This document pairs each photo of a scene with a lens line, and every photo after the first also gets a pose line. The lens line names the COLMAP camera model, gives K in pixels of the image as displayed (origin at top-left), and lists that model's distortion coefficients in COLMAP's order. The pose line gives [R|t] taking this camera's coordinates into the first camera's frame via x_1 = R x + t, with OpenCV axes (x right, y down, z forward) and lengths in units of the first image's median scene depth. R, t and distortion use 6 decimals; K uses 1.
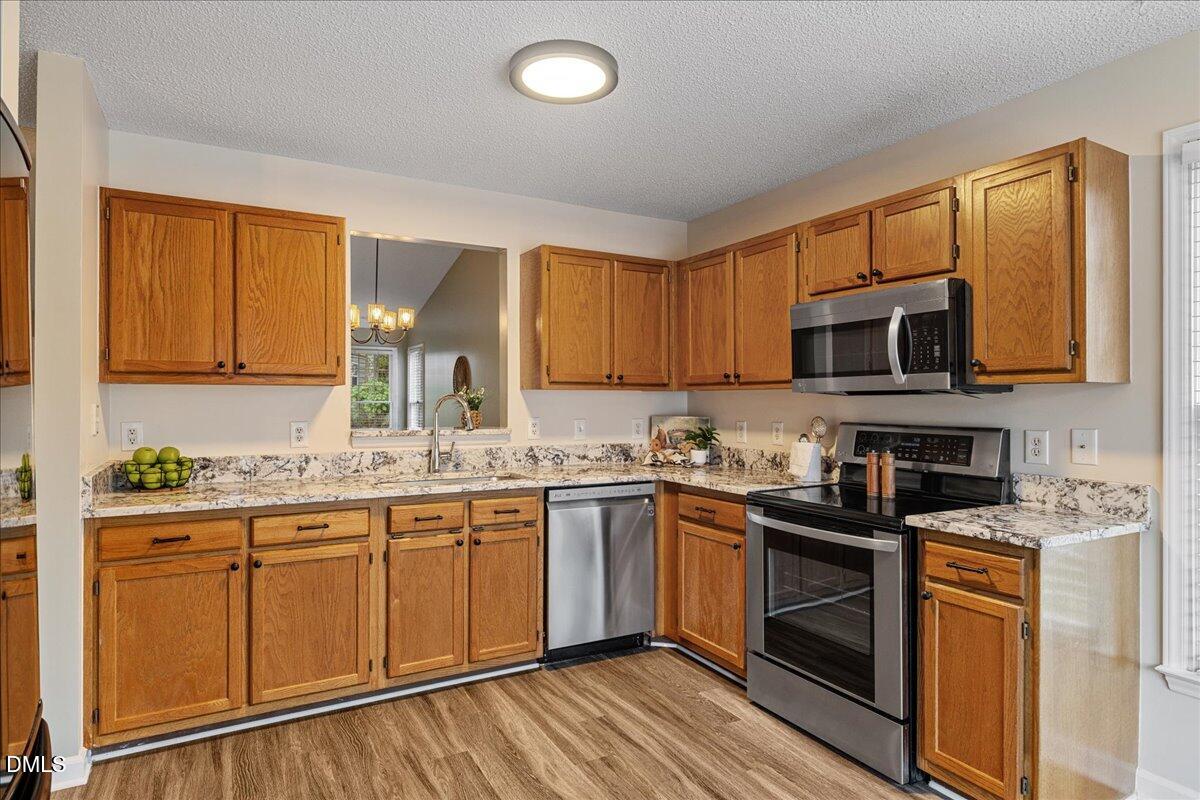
lens RADIAL K [[667.6, 0, 599.1], [0, 667.6, 402.7], [0, 0, 1]] dist [-0.001432, -0.000775]
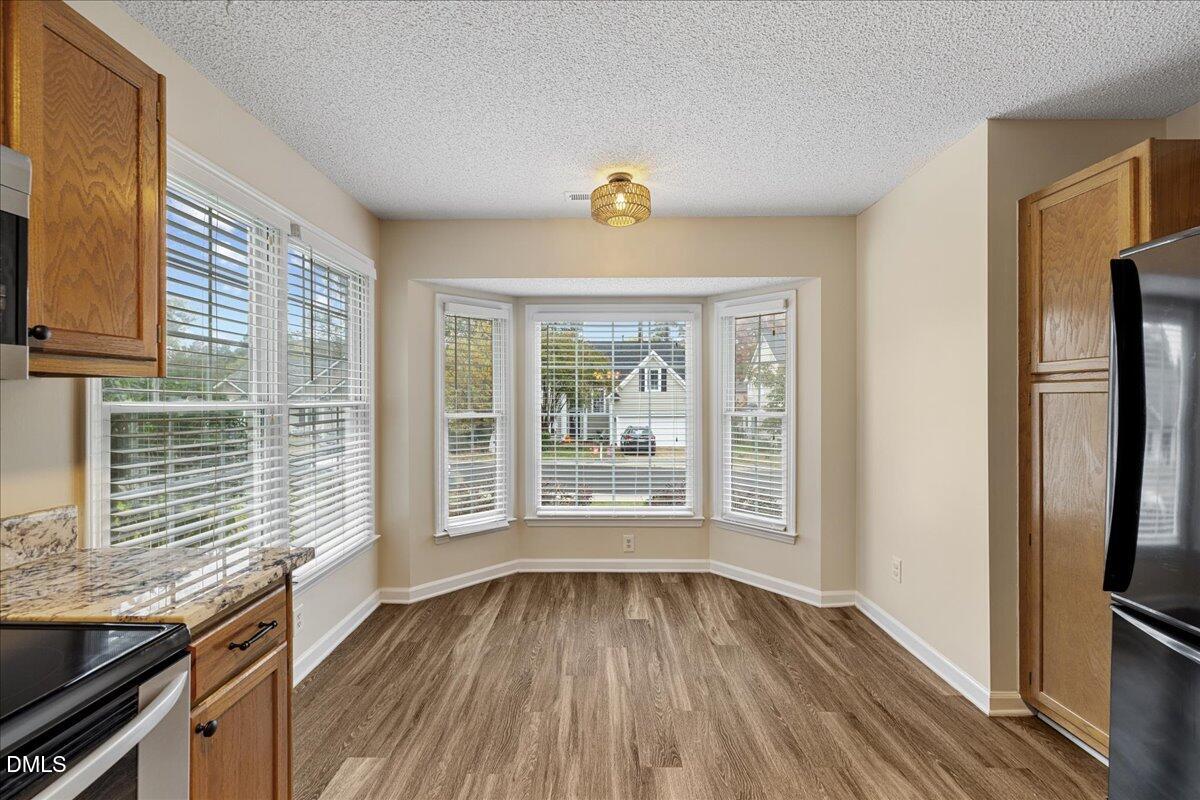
lens RADIAL K [[513.6, 0, 594.4], [0, 513.6, 397.1], [0, 0, 1]] dist [0.000647, -0.000231]
pose [[-0.860624, -0.002697, 0.509234, -0.033952], [0.000089, 0.999985, 0.005445, -0.008827], [-0.509241, 0.004732, -0.860611, 1.001397]]
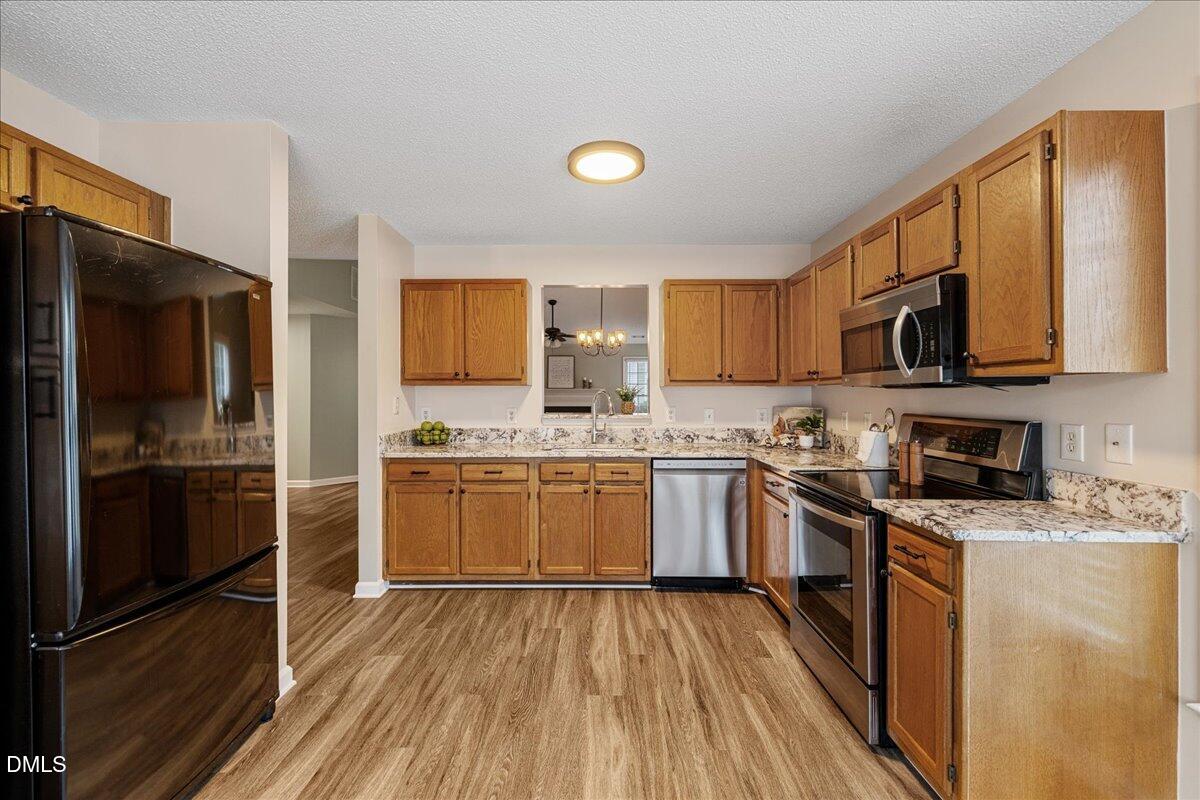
lens RADIAL K [[504.4, 0, 597.2], [0, 504.4, 397.9], [0, 0, 1]] dist [-0.001301, 0.000924]
pose [[0.870796, 0.000563, -0.491645, 0.399477], [0.001012, 0.999995, 0.002937, 0.001130], [0.491644, -0.003055, 0.870791, 0.051102]]
